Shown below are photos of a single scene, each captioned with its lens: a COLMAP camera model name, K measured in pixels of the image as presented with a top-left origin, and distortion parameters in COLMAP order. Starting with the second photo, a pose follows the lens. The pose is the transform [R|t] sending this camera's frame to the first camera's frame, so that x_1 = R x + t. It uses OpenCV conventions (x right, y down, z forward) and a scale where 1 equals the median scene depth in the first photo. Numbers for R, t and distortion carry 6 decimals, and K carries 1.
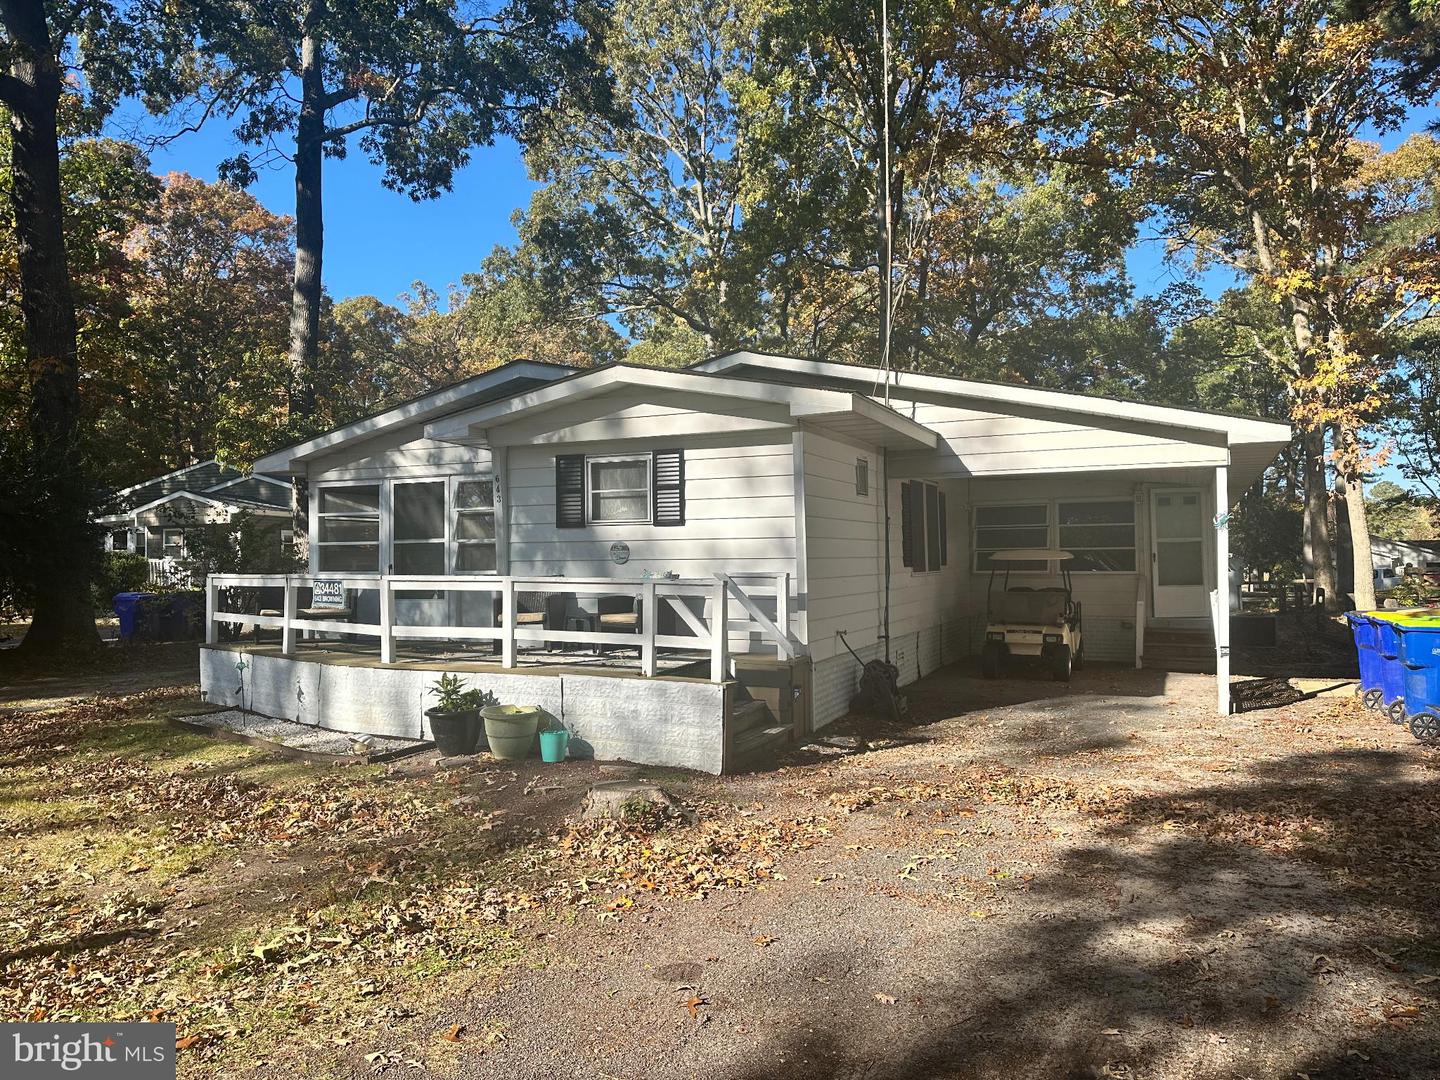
lens RADIAL K [[1005.1, 0, 725.2], [0, 1005.1, 546.5], [0, 0, 1]] dist [0.112781, -0.159107]
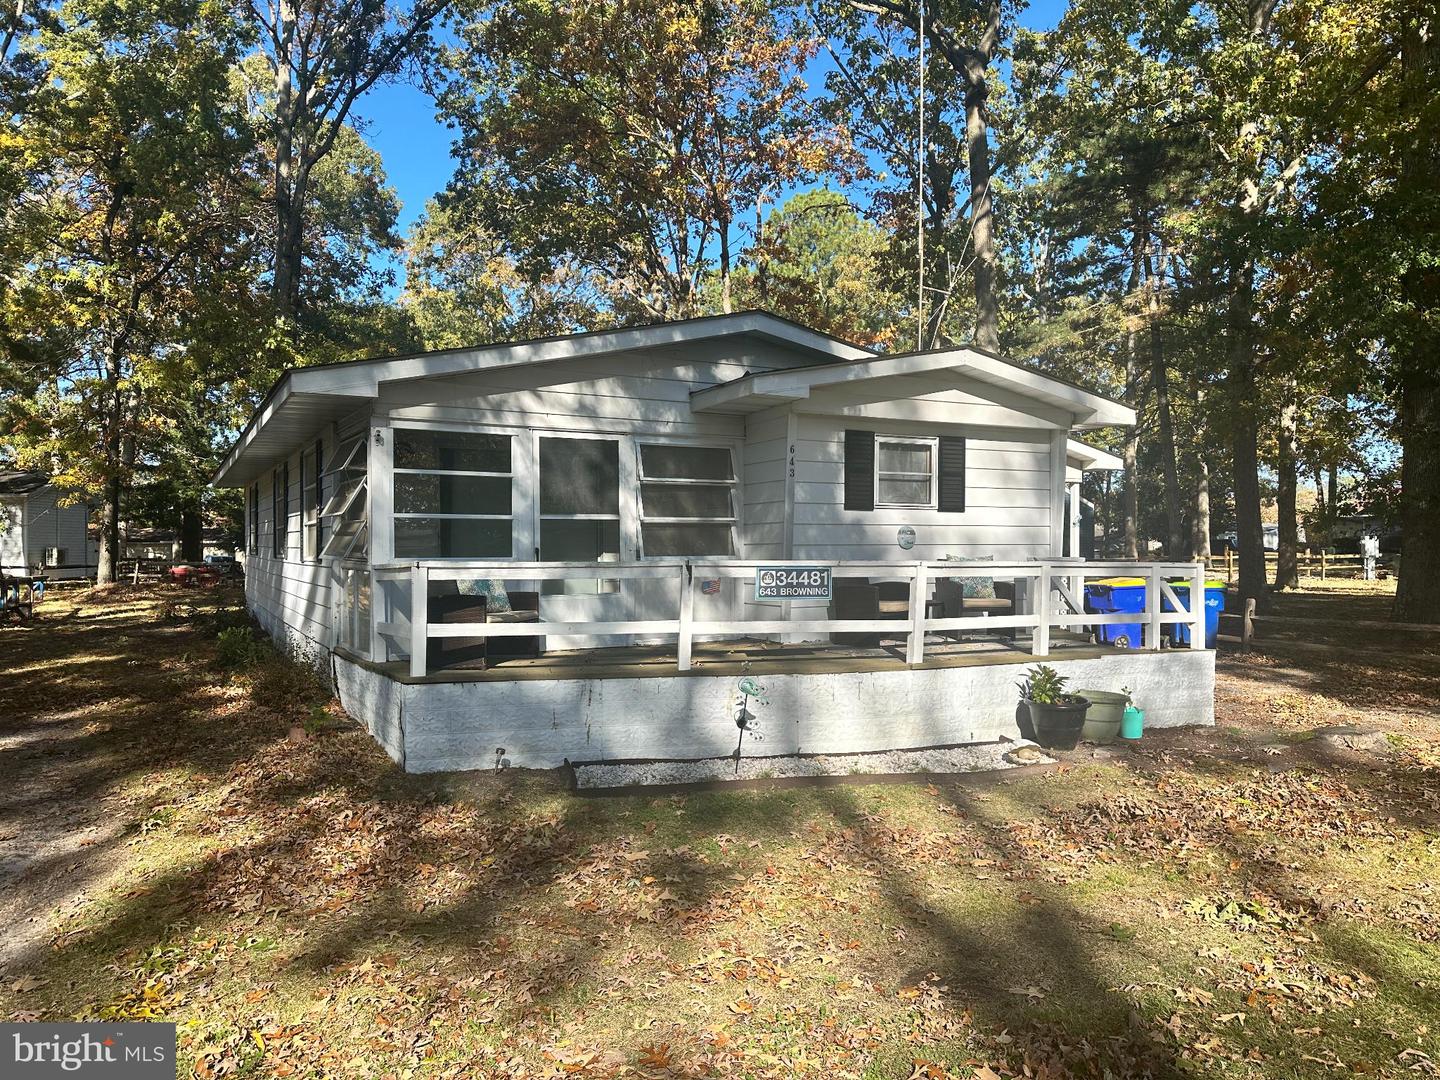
lens RADIAL K [[1005.1, 0, 725.2], [0, 1005.1, 546.5], [0, 0, 1]] dist [0.112781, -0.159107]
pose [[0.619435, 0.006265, 0.785023, -1.007195], [-0.019142, 0.999791, 0.007125, 0.012032], [-0.784815, -0.019441, 0.619425, 0.546880]]
